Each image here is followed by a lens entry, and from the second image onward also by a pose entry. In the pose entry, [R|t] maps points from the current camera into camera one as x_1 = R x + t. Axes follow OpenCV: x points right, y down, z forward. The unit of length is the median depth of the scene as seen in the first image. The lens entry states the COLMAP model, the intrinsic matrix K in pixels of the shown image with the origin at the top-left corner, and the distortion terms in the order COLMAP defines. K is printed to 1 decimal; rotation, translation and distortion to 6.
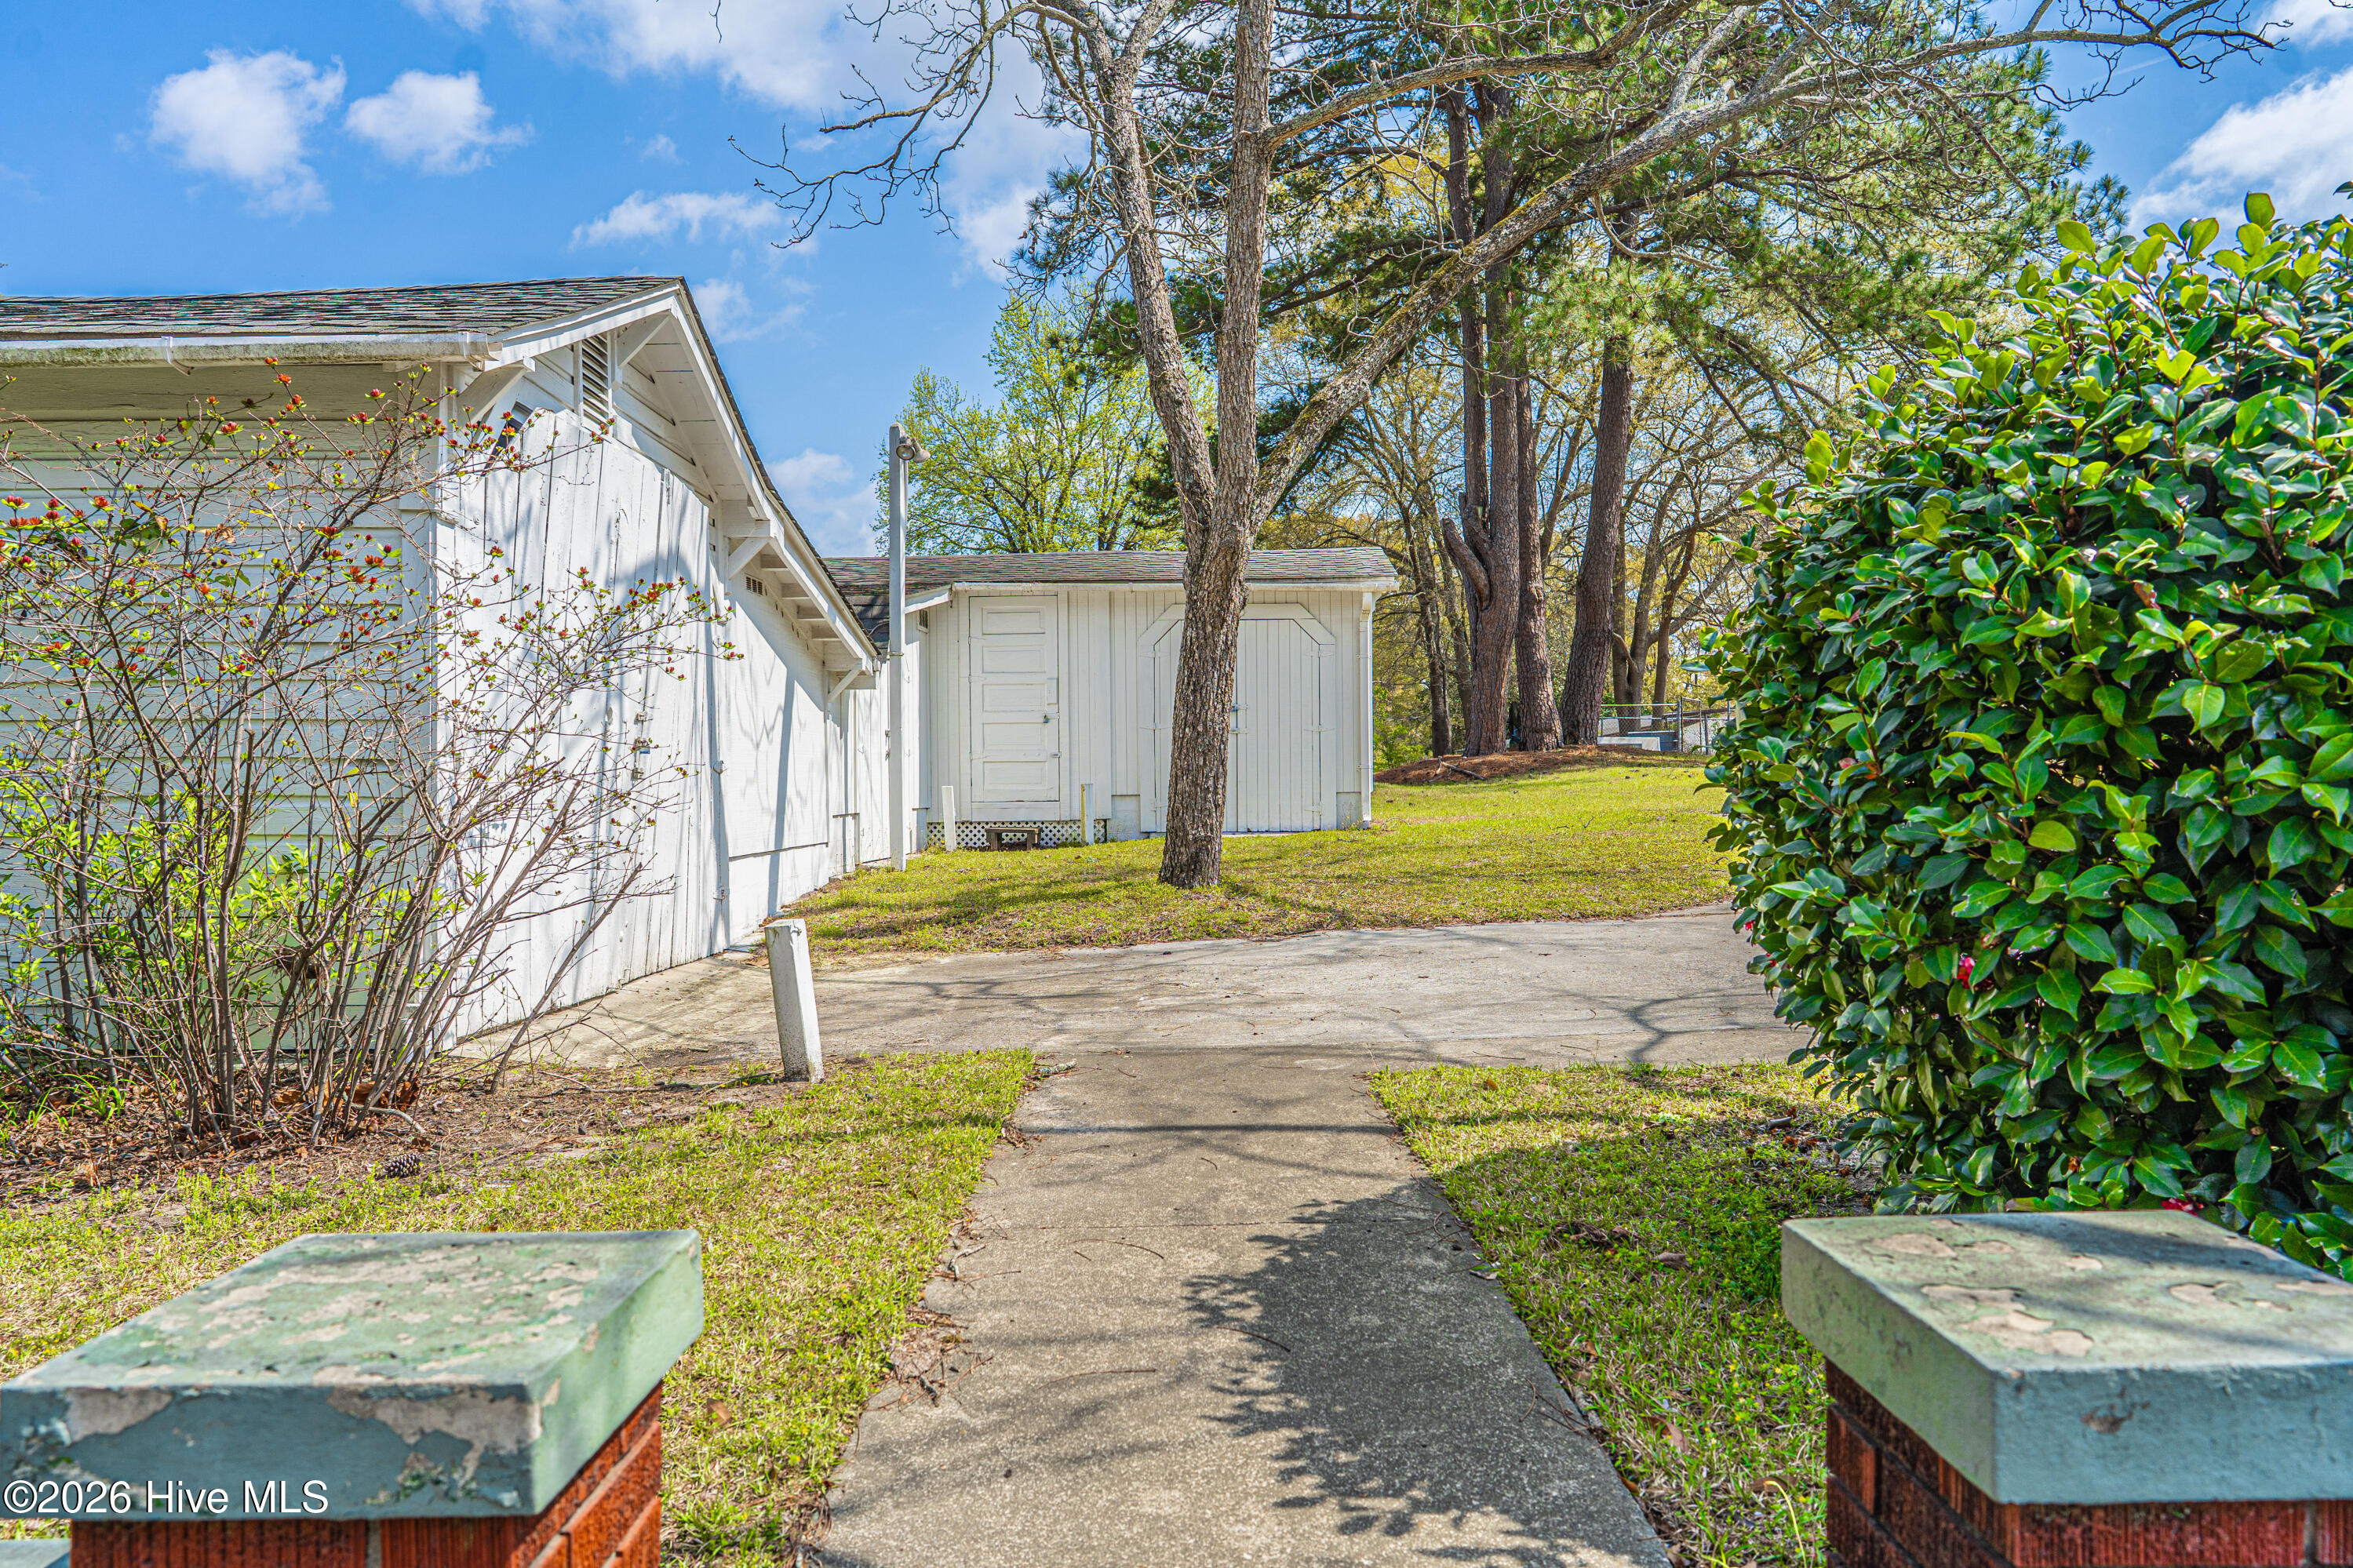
lens RADIAL K [[1545.2, 0, 1176.5], [0, 1545.2, 784.0], [0, 0, 1]] dist [-0.009039, 0.000126]
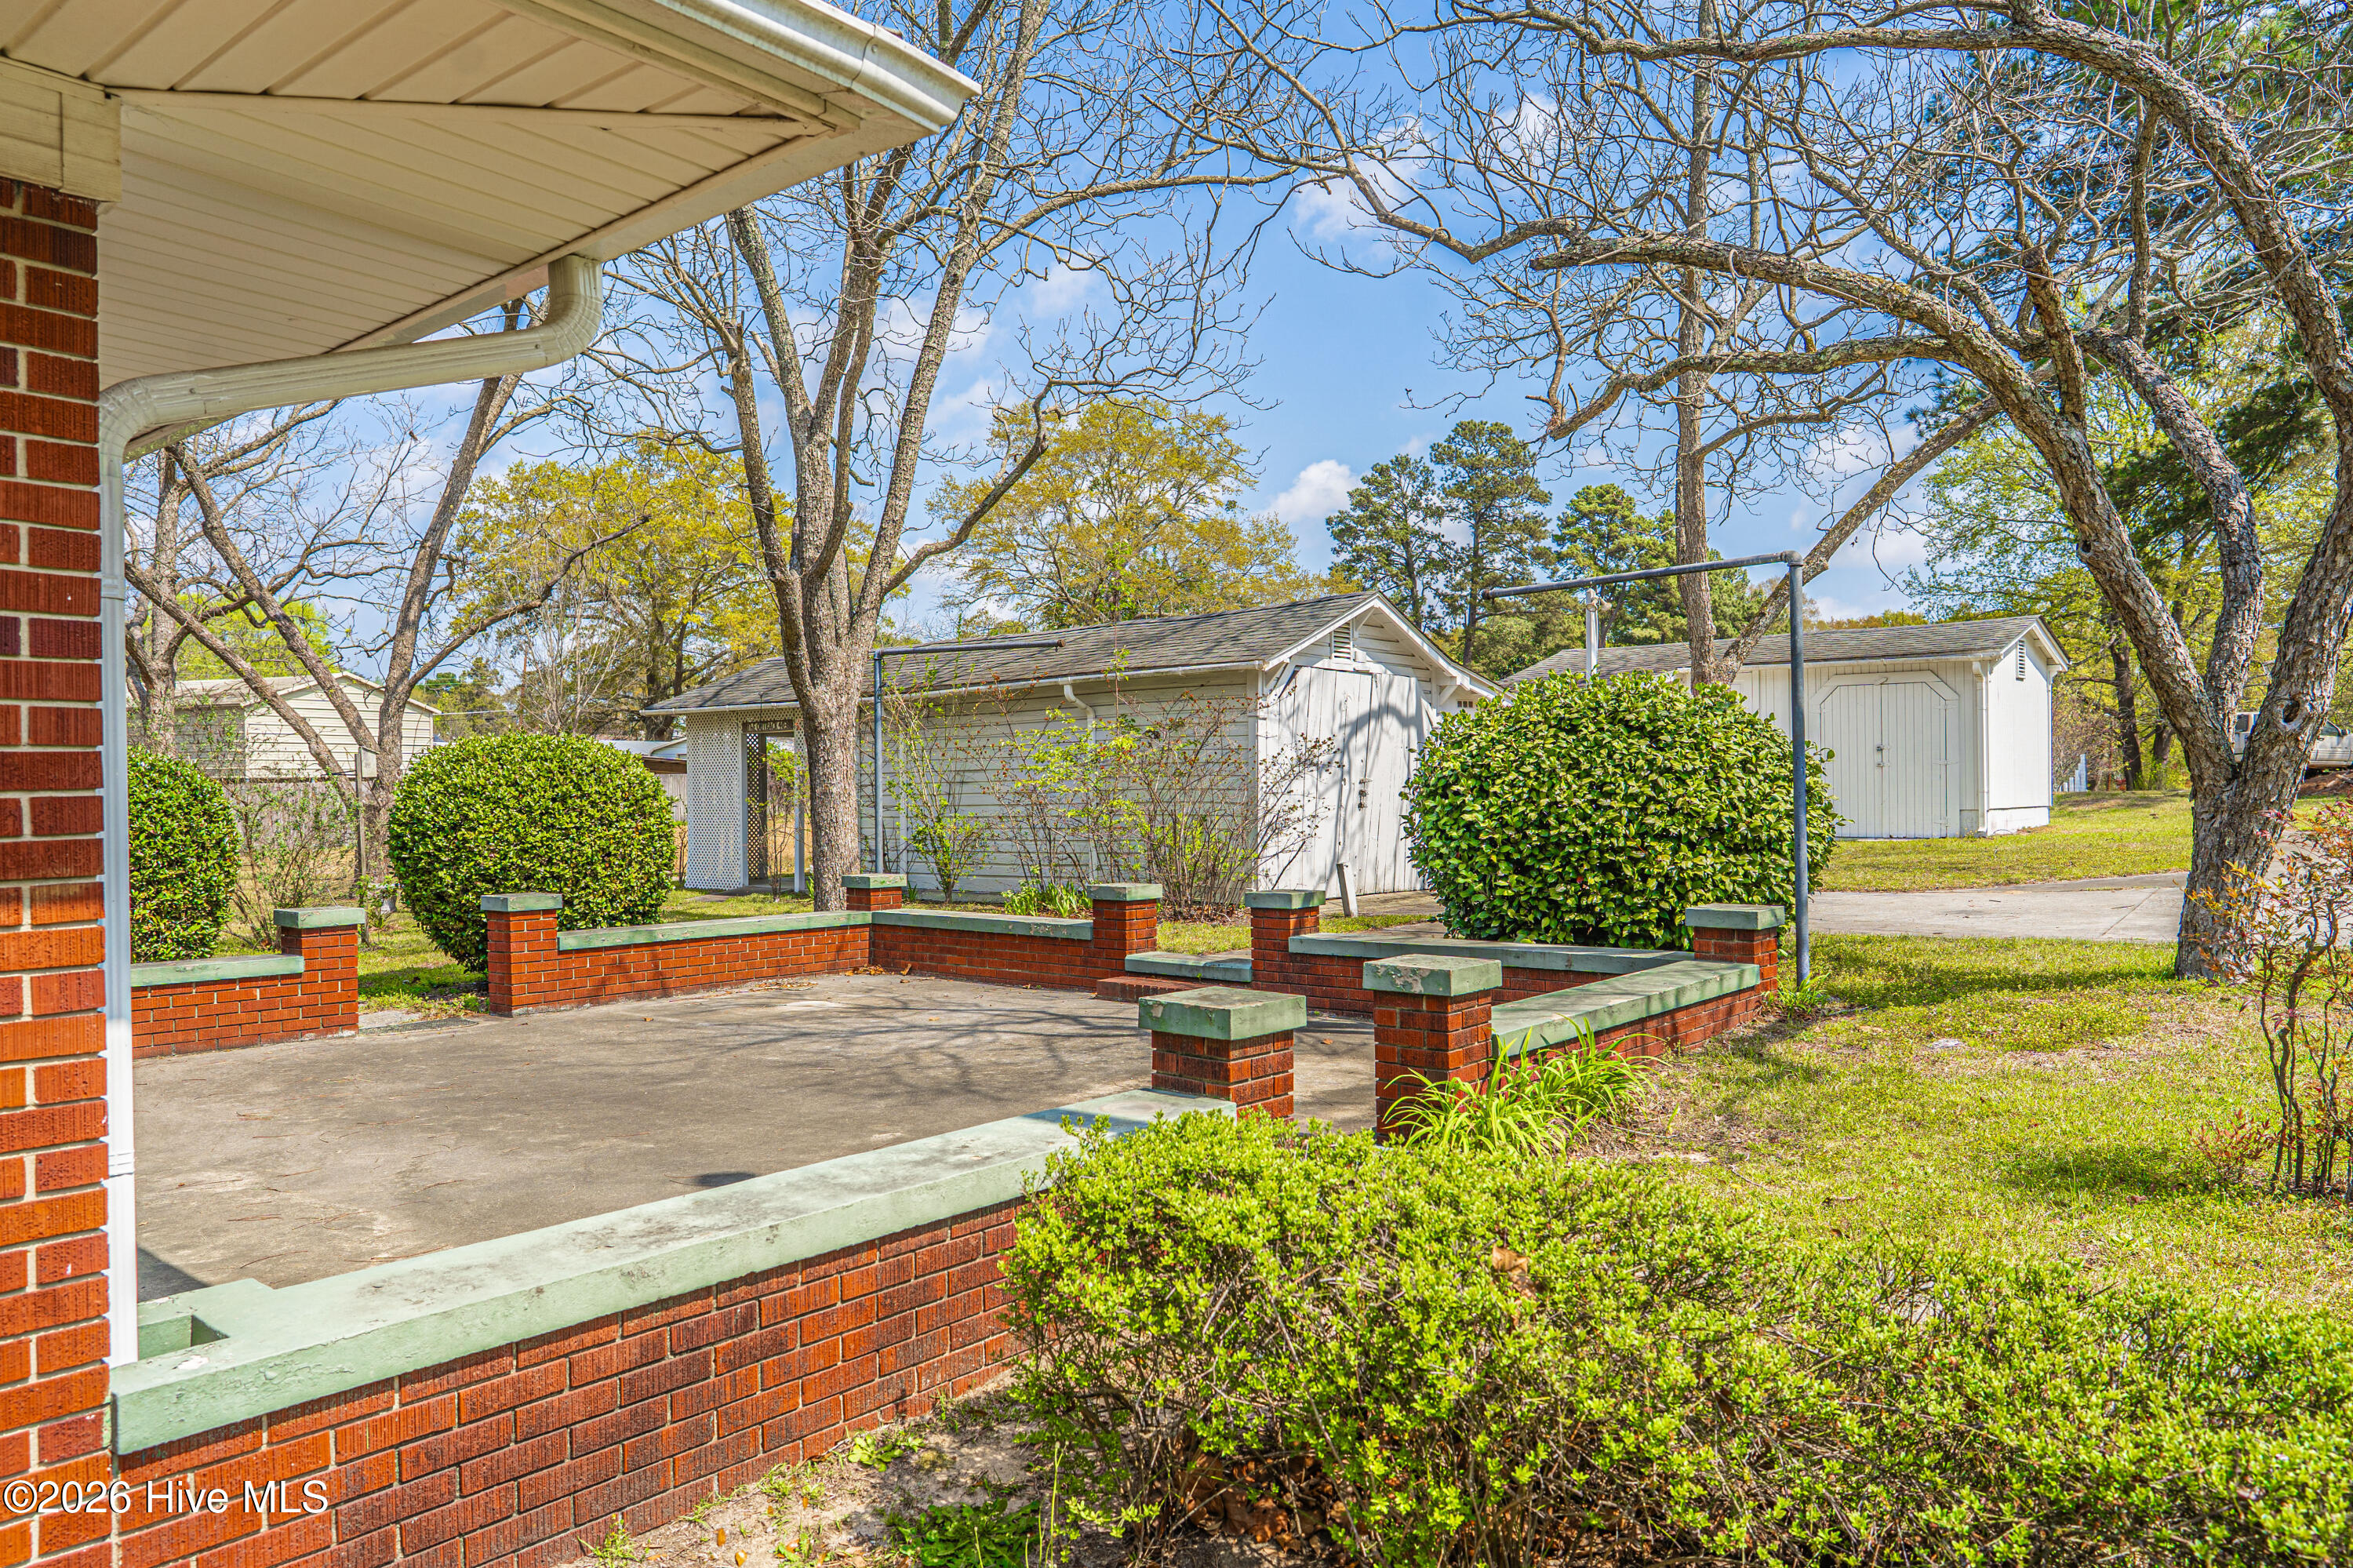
lens RADIAL K [[1592.0, 0, 1176.5], [0, 1592.0, 784.0], [0, 0, 1]] dist [-0.004577, 0.003842]
pose [[0.761521, 0.000502, -0.648141, 0.825214], [0.002770, 0.999988, 0.004028, -0.040120], [0.648135, -0.004863, 0.761510, -0.840466]]
